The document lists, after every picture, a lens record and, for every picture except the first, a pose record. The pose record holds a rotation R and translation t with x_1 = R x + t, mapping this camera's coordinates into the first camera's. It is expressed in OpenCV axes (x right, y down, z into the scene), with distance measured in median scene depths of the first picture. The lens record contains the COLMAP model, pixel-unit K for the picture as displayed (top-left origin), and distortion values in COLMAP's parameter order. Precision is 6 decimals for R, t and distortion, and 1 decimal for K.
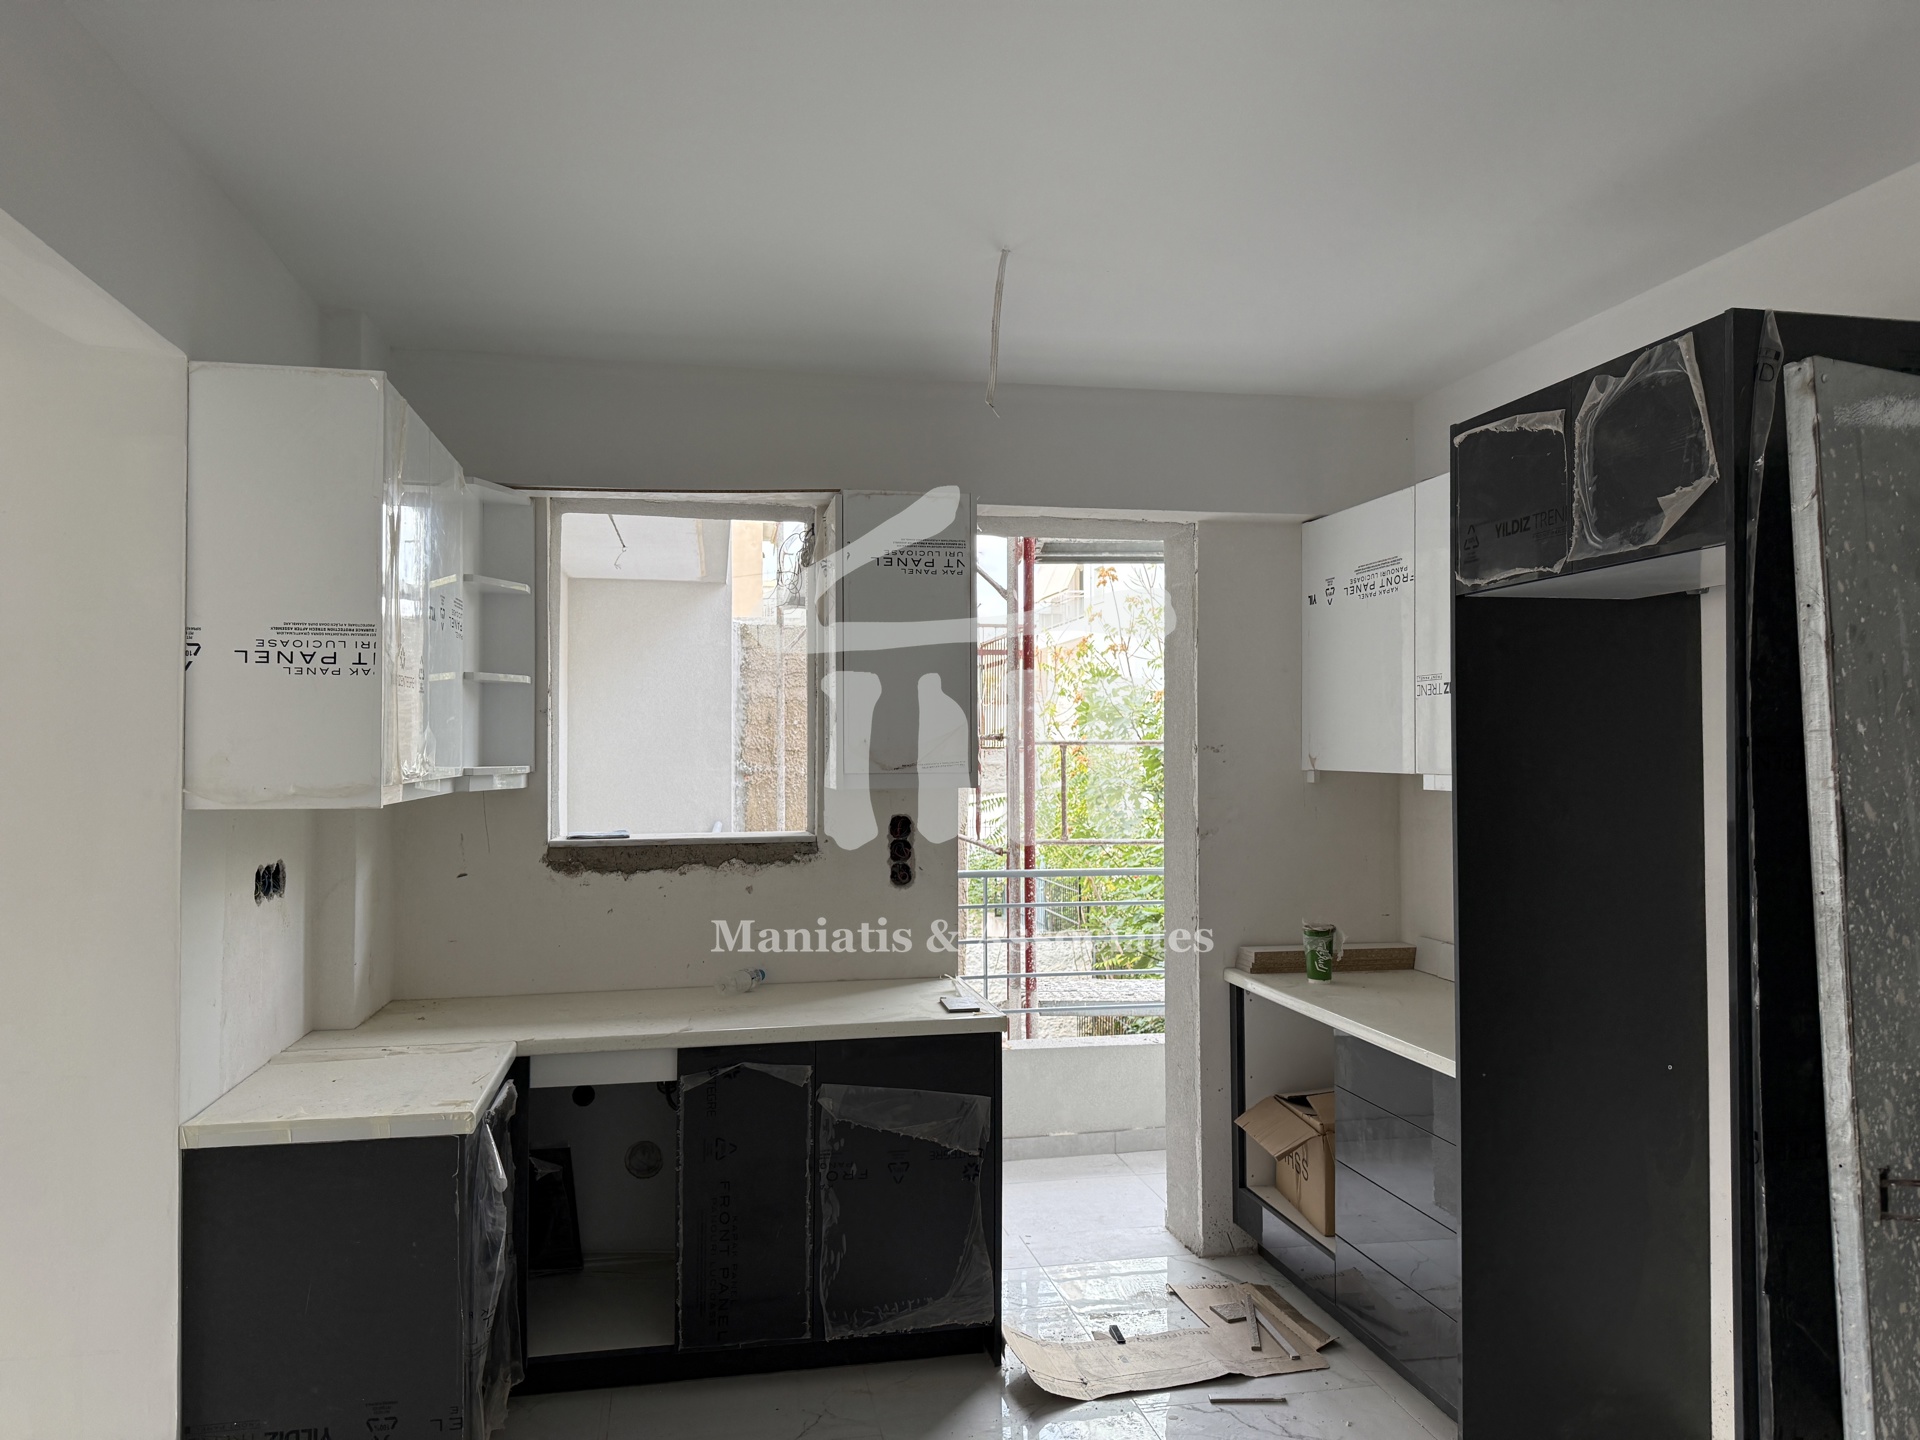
lens RADIAL K [[1345.6, 0, 953.3], [0, 1345.6, 726.0], [0, 0, 1]] dist [0.119950, -0.190158]
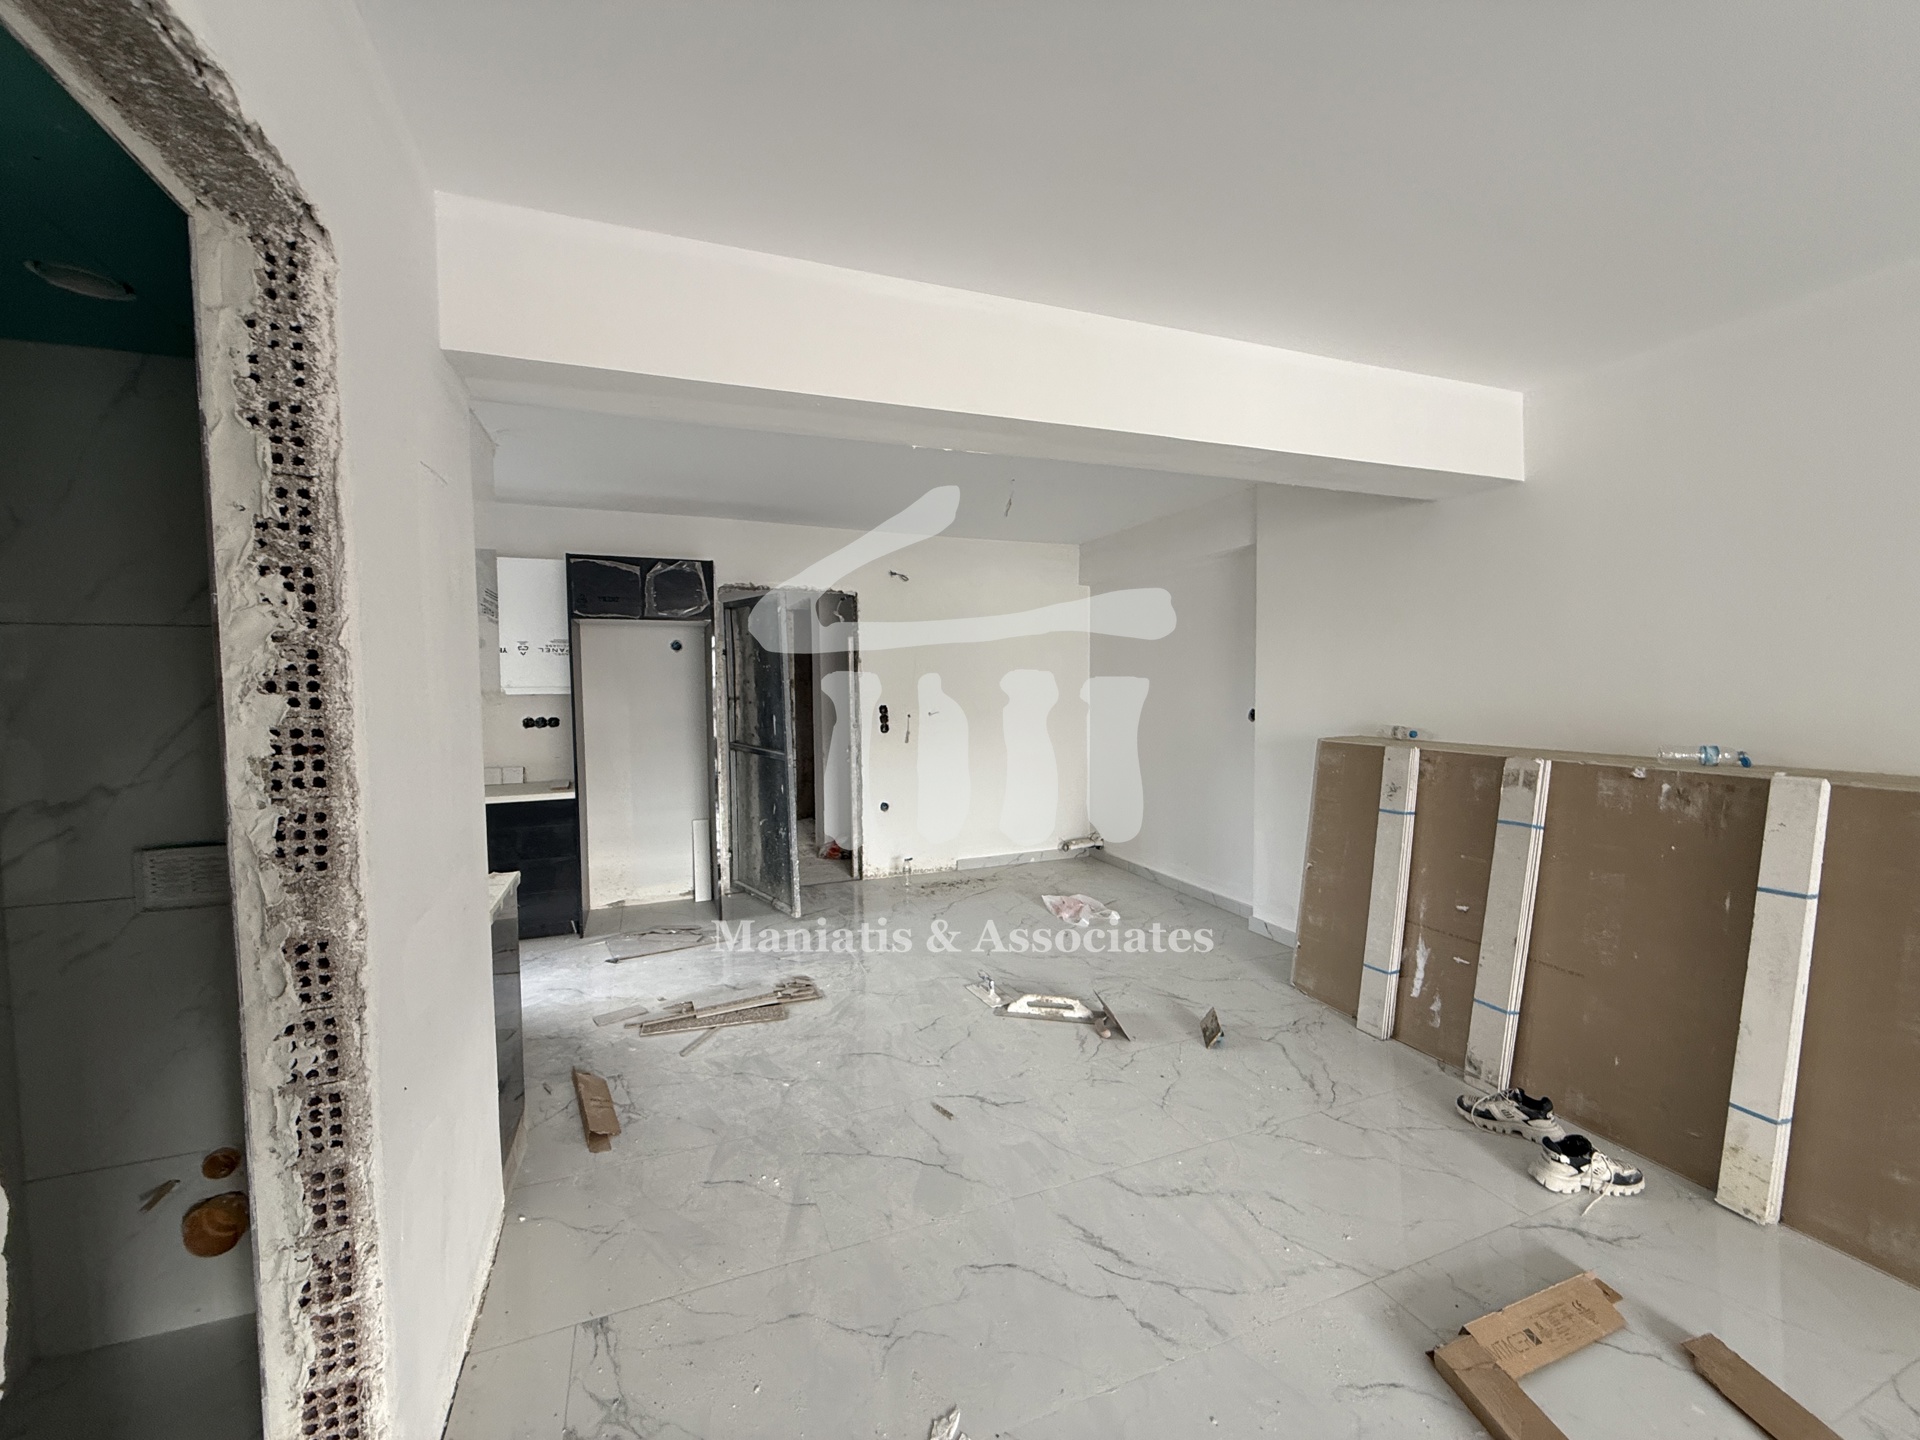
lens RADIAL K [[759.3, 0, 954.2], [0, 759.3, 719.5], [0, 0, 1]] dist [-0.003613, 0.000693]
pose [[-0.191157, -0.044666, 0.980543, -1.320363], [-0.005115, 0.998996, 0.044510, 0.034437], [-0.981546, 0.003493, -0.191193, 0.584113]]
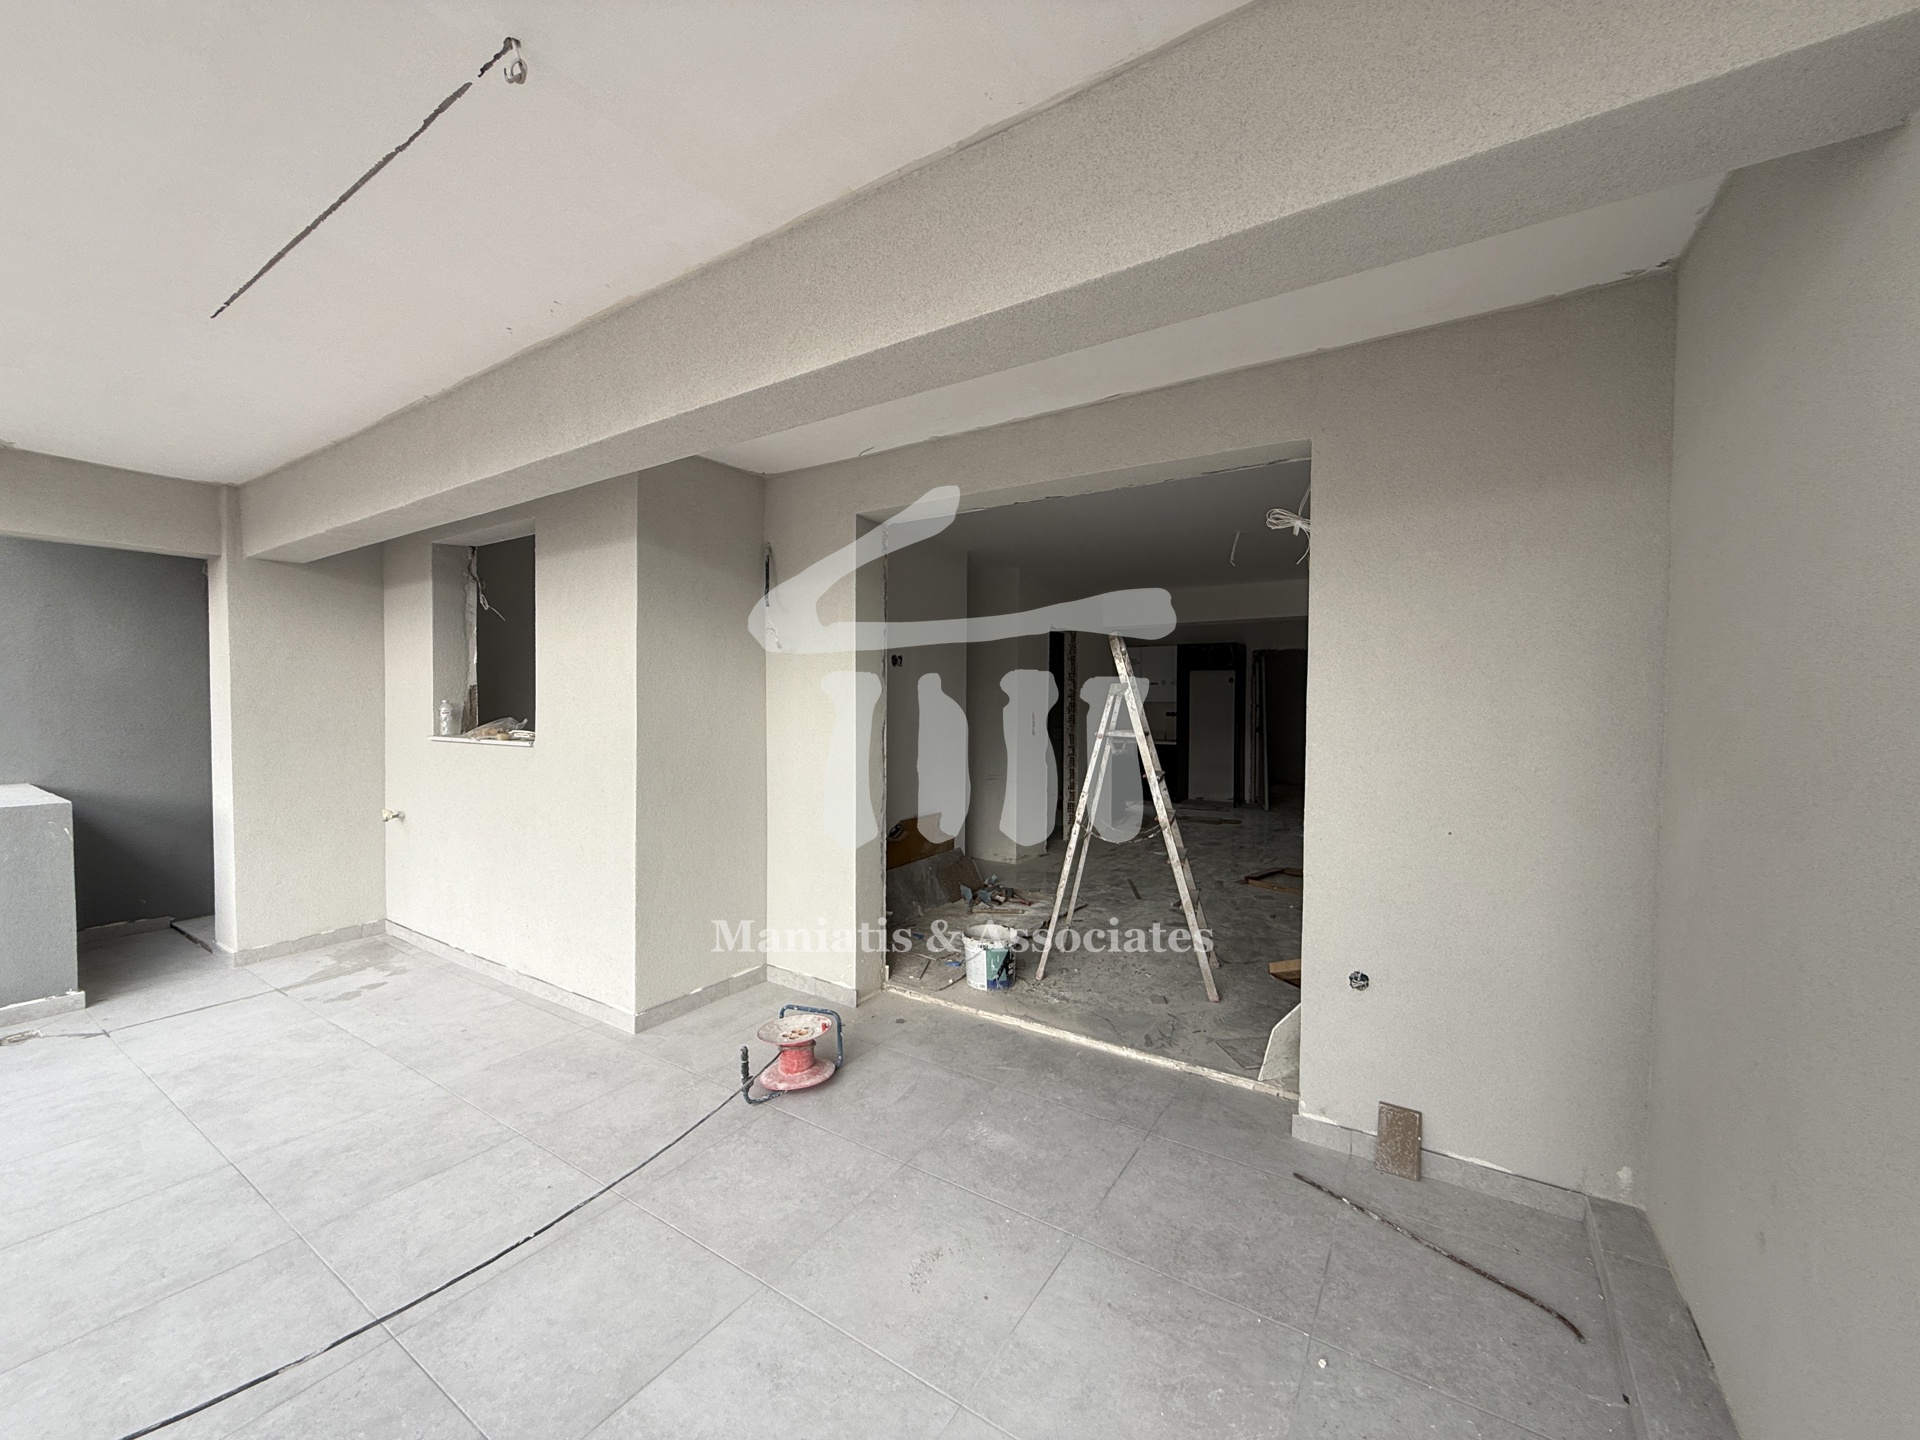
lens RADIAL K [[759.3, 0, 954.2], [0, 759.3, 719.5], [0, 0, 1]] dist [-0.003613, 0.000693]
pose [[0.689111, -0.015042, 0.724500, -3.227855], [-0.015551, 0.999247, 0.035538, 0.027733], [-0.724489, -0.035756, 0.688358, -0.795070]]
